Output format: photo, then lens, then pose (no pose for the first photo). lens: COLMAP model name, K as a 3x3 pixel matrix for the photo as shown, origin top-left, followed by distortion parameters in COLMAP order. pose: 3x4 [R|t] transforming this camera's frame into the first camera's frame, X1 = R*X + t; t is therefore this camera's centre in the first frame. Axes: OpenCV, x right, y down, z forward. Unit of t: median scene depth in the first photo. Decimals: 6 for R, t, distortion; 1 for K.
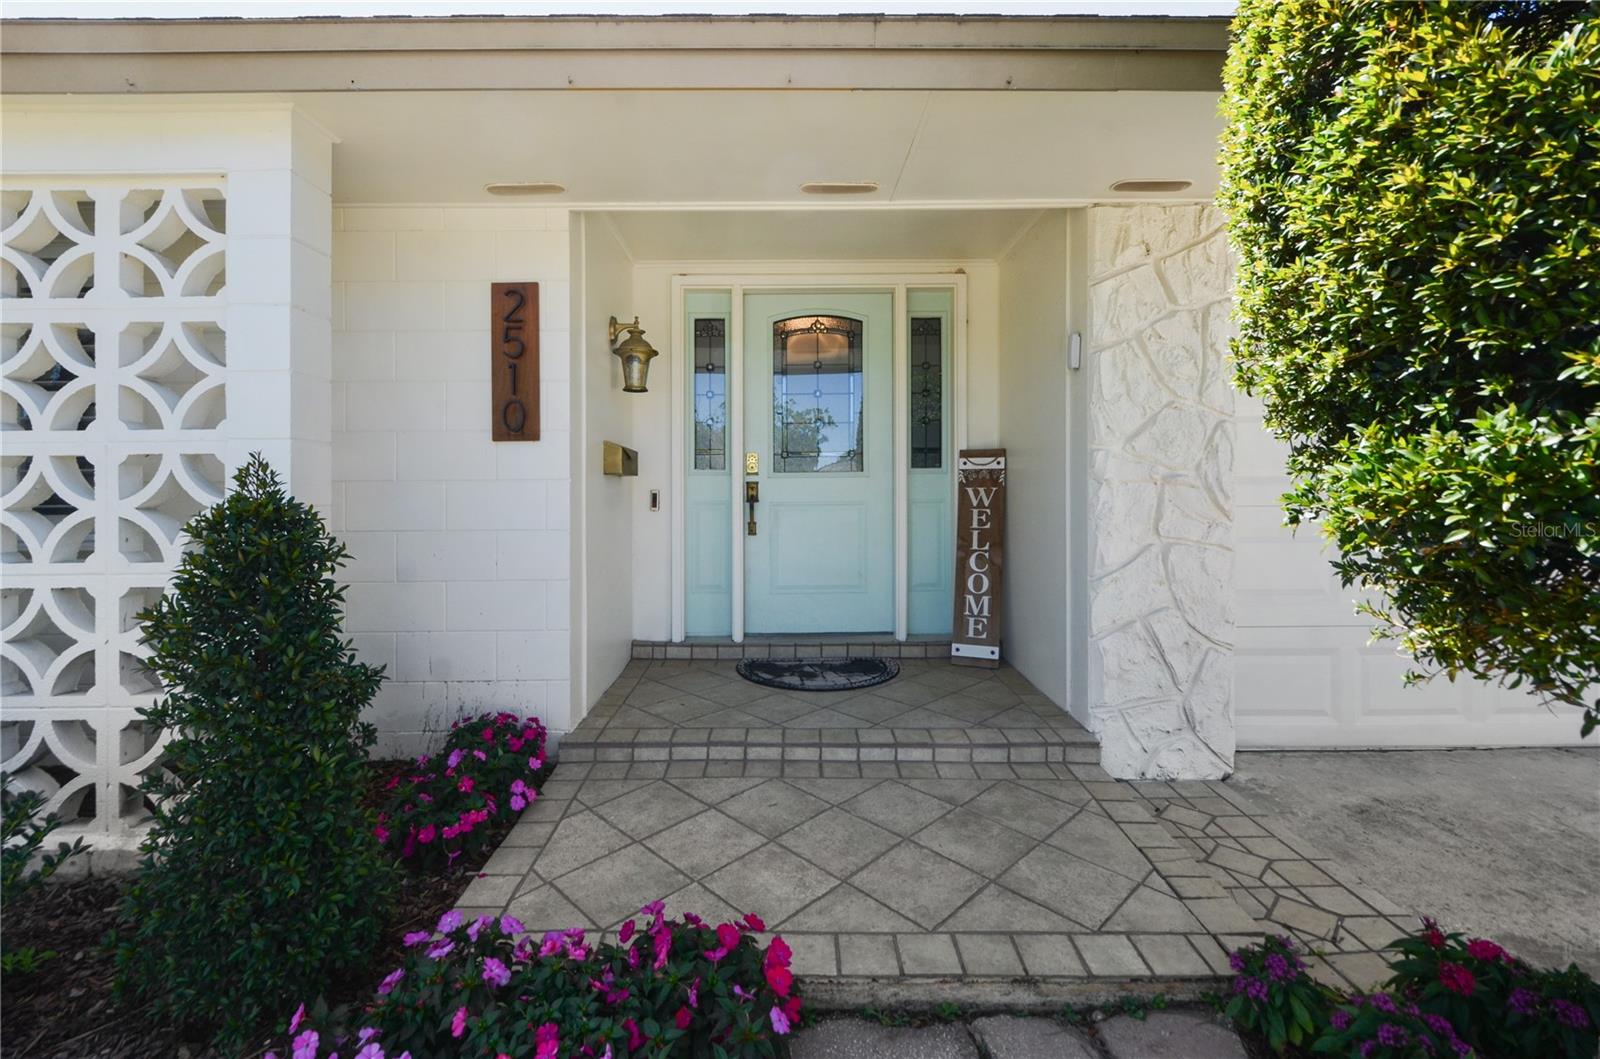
lens RADIAL K [[714.5, 0, 797.1], [0, 714.5, 483.6], [0, 0, 1]] dist [0.015494, -0.000833]
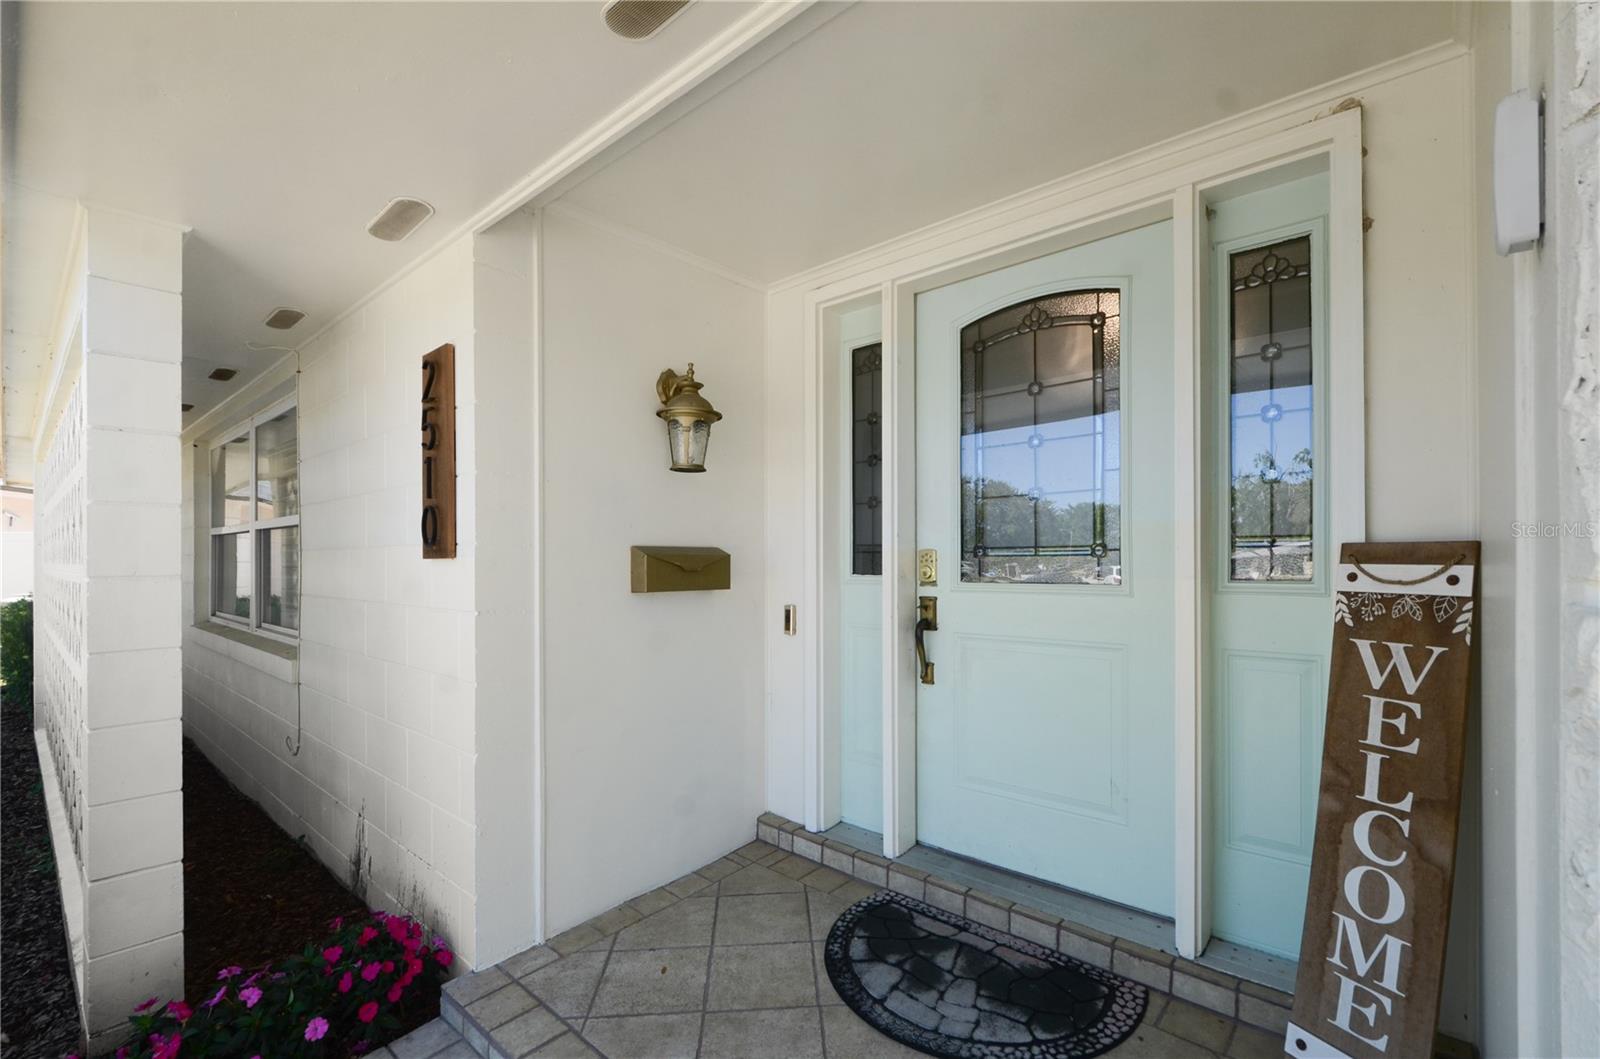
lens RADIAL K [[714.5, 0, 800.5], [0, 714.5, 545.9], [0, 0, 1]] dist [0.015494, -0.000833]
pose [[0.731291, -0.005114, -0.682047, 0.289910], [0.007925, 0.999968, 0.001000, -0.049925], [0.682020, -0.006136, 0.731308, 0.499533]]
